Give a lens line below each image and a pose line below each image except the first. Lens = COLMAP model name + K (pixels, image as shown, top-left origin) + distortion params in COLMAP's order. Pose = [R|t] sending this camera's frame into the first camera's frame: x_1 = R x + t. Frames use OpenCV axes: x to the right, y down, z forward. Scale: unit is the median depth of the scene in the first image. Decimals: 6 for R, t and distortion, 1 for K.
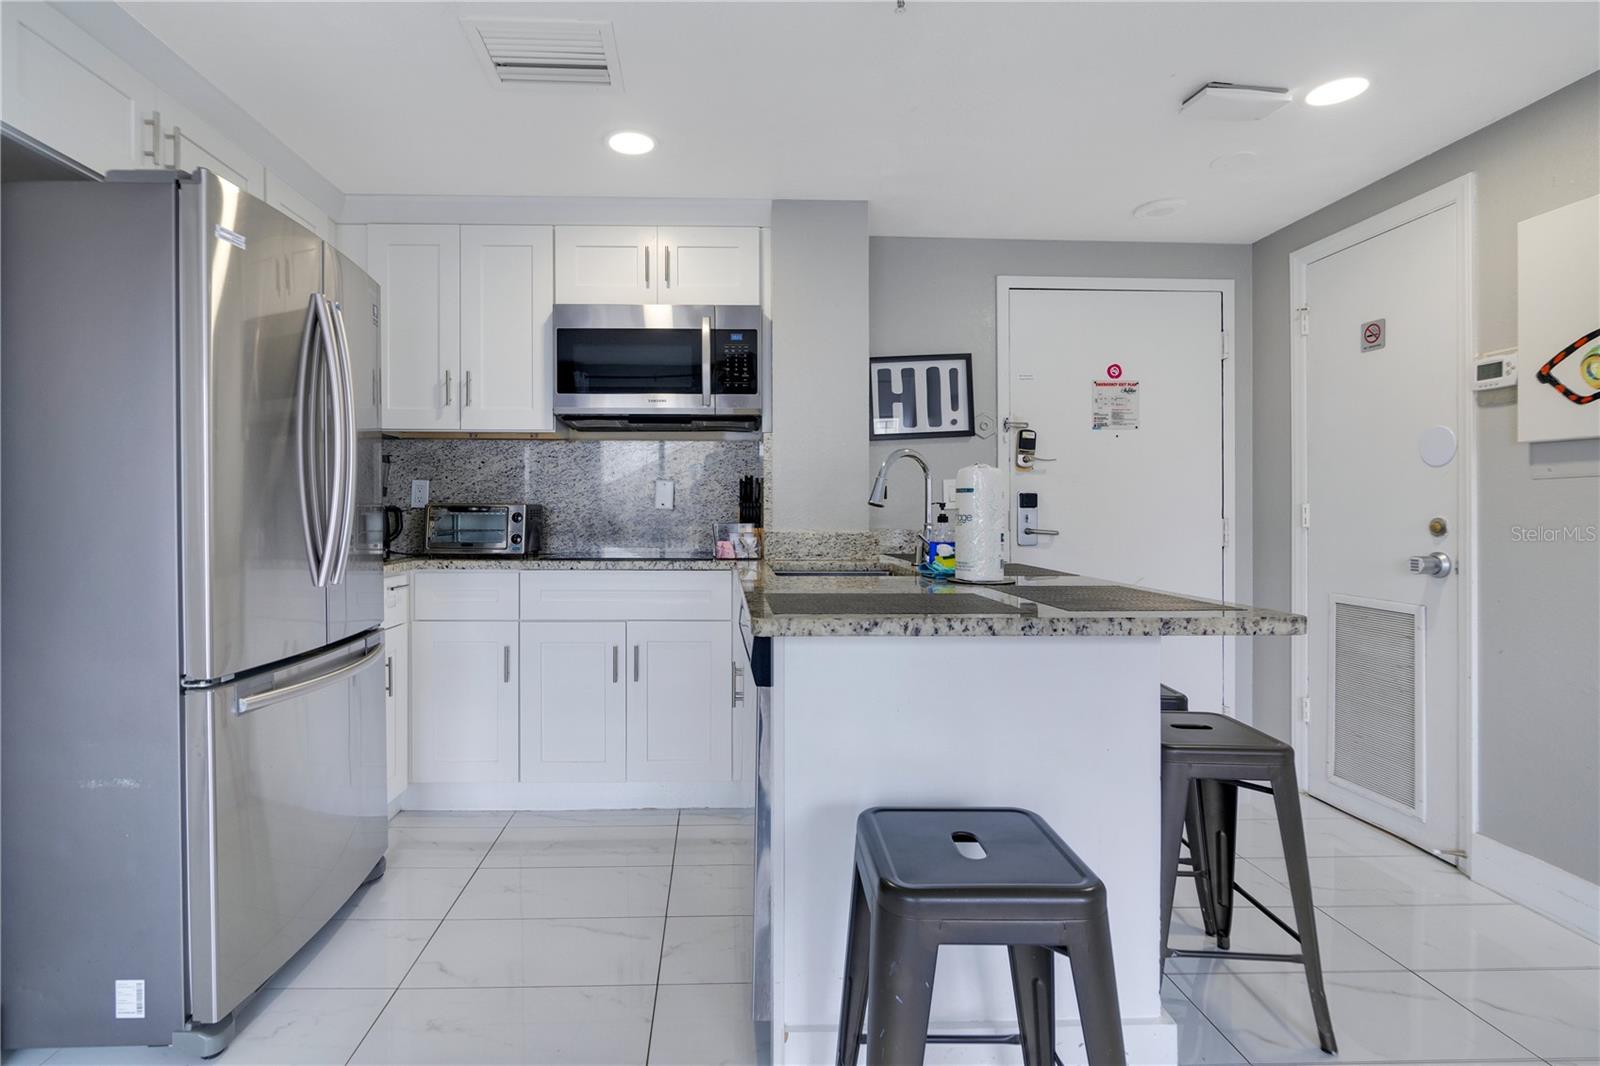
lens RADIAL K [[730.5, 0, 796.1], [0, 730.5, 504.3], [0, 0, 1]] dist [-0.010838, -0.000072]
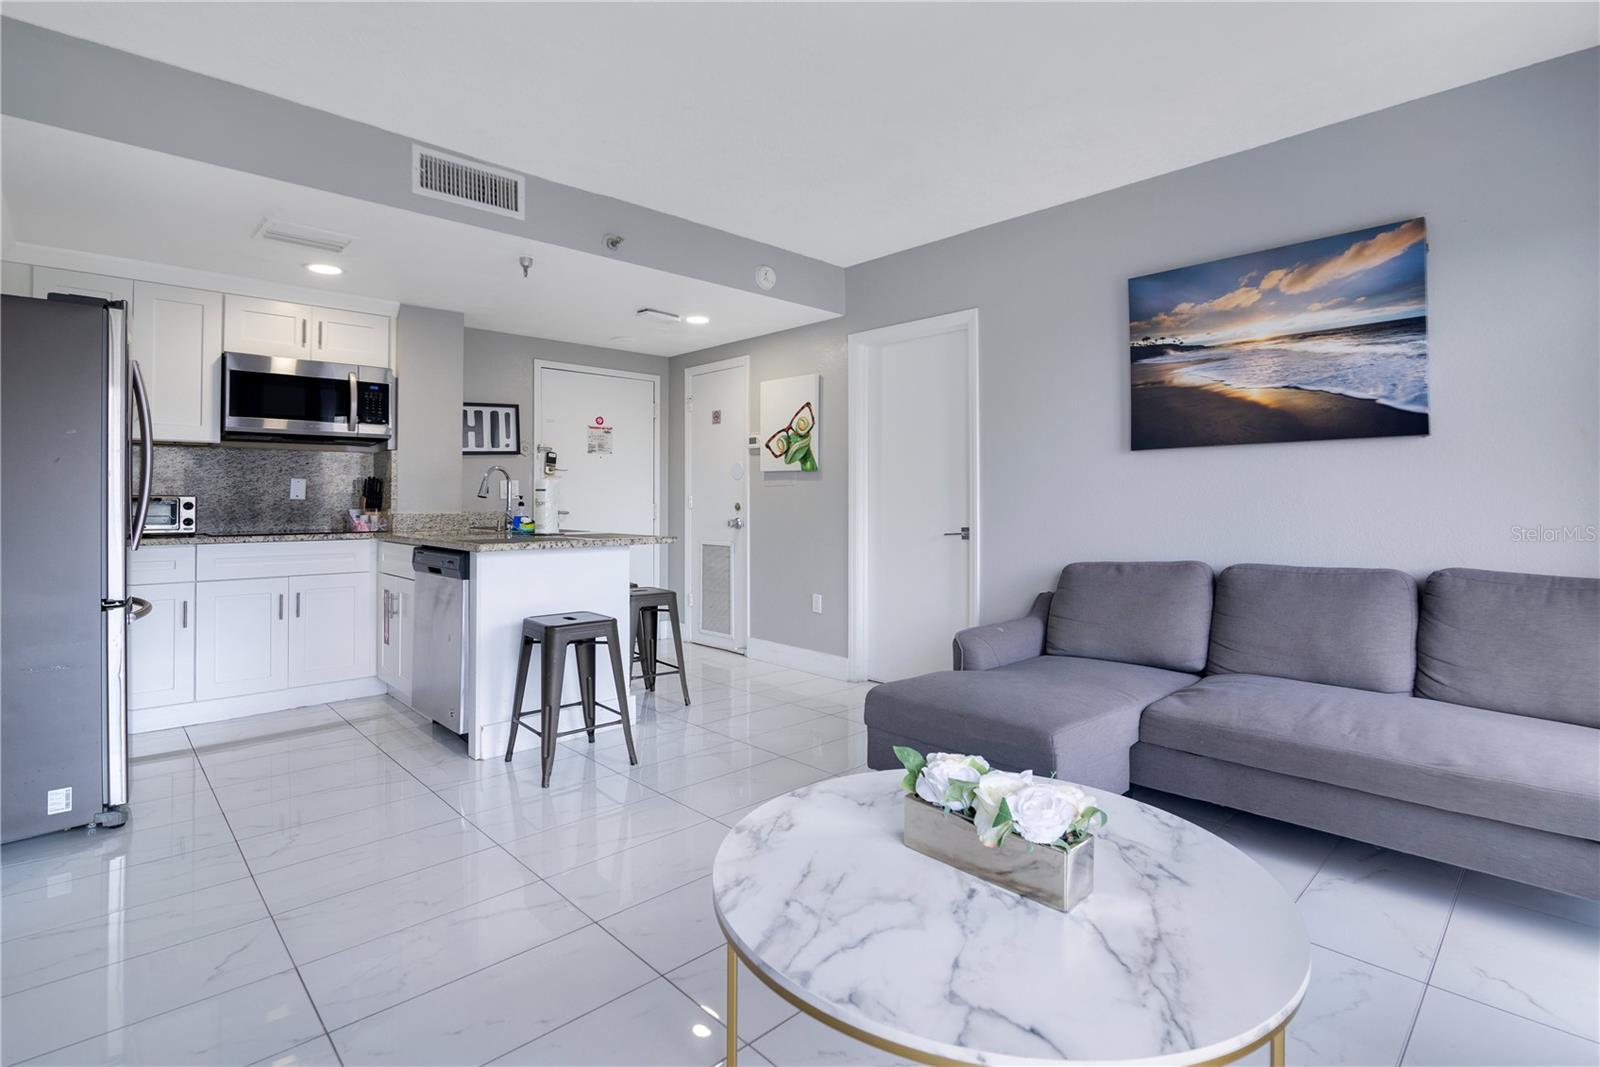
lens RADIAL K [[760.9, 0, 801.8], [0, 760.9, 488.5], [0, 0, 1]] dist [0.000136, -0.000335]
pose [[0.754830, 0.007285, 0.655880, -0.459269], [-0.002781, 0.999965, -0.007907, -0.006270], [-0.655915, 0.004144, 0.754824, -0.814256]]
